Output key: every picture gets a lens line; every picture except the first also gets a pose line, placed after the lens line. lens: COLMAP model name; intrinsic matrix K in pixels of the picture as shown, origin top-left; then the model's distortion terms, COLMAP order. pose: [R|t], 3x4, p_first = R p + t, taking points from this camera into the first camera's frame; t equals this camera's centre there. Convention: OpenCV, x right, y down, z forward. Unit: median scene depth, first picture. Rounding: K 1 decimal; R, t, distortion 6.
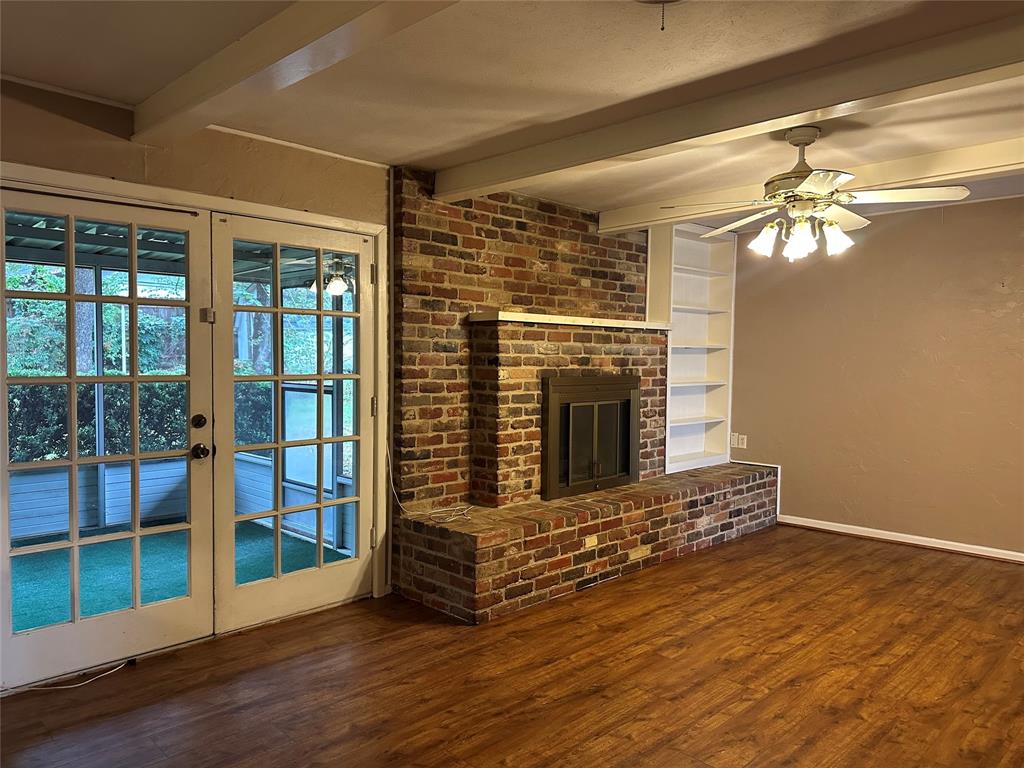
lens RADIAL K [[709.4, 0, 506.7], [0, 709.4, 379.2], [0, 0, 1]] dist [0.067853, -0.078358]
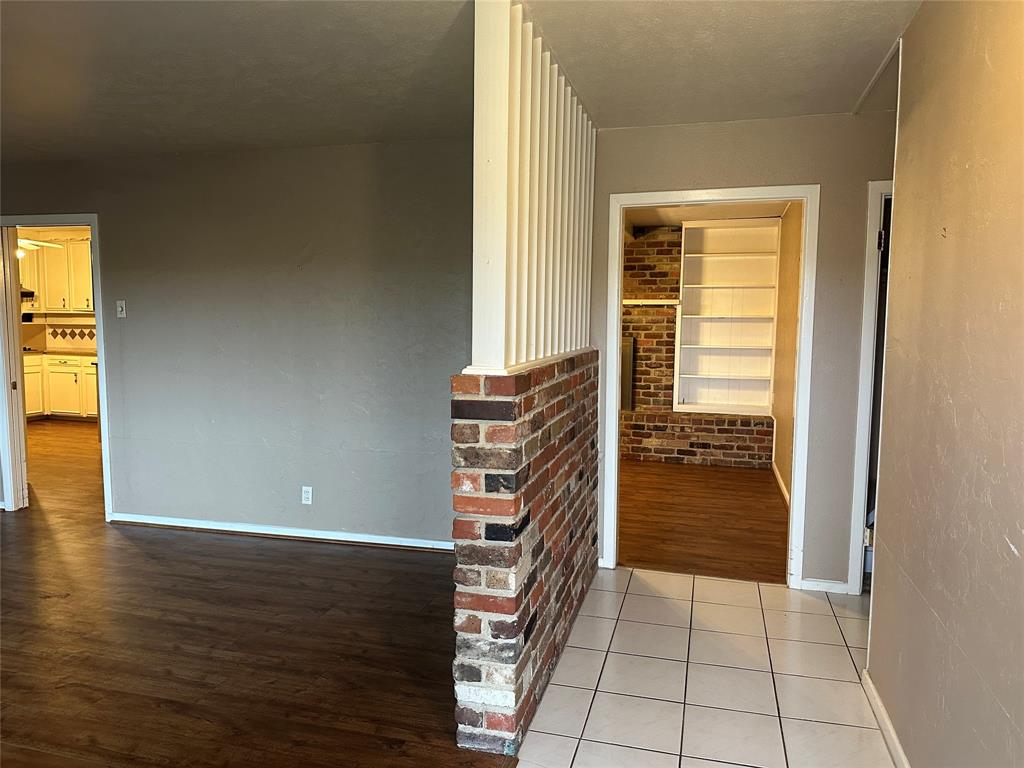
lens RADIAL K [[709.4, 0, 513.8], [0, 709.4, 383.1], [0, 0, 1]] dist [0.067853, -0.078358]
pose [[0.501923, 0.075992, -0.861567, 1.555390], [-0.036186, 0.997106, 0.066865, 0.000425], [0.864155, -0.002385, 0.503220, 0.071612]]
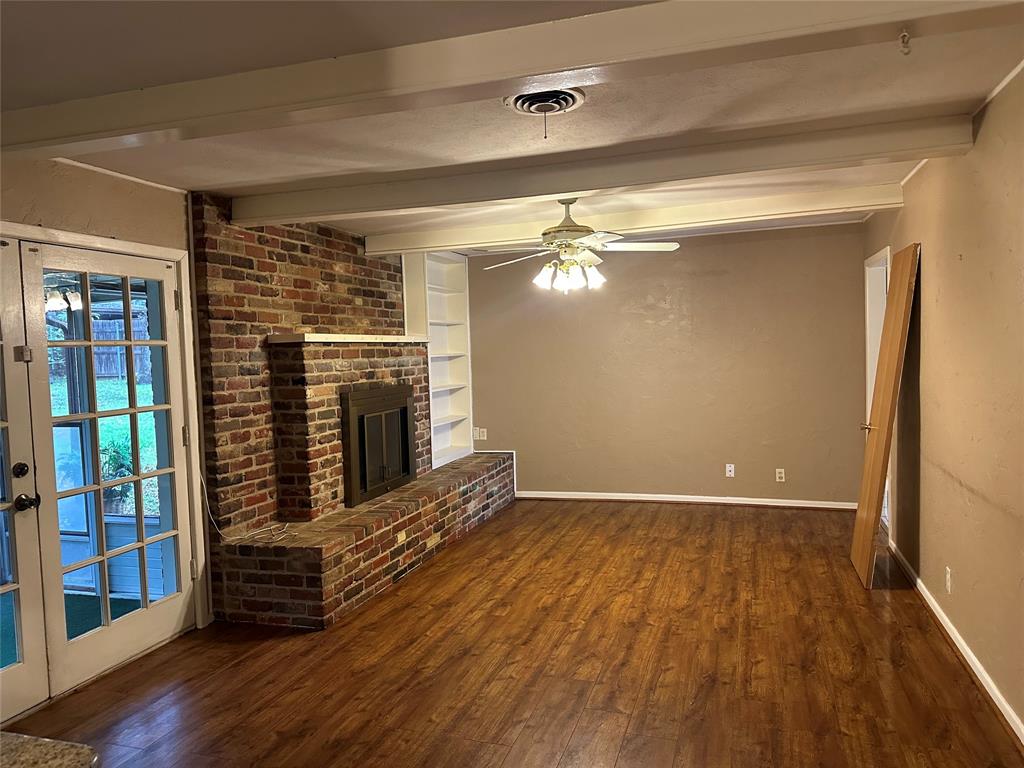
lens RADIAL K [[709.4, 0, 511.4], [0, 709.4, 383.5], [0, 0, 1]] dist [0.067853, -0.078358]
pose [[0.887090, -0.062135, 0.457396, -0.216828], [0.057149, 0.998059, 0.024746, -0.029748], [-0.458045, 0.004188, 0.888919, -0.073540]]
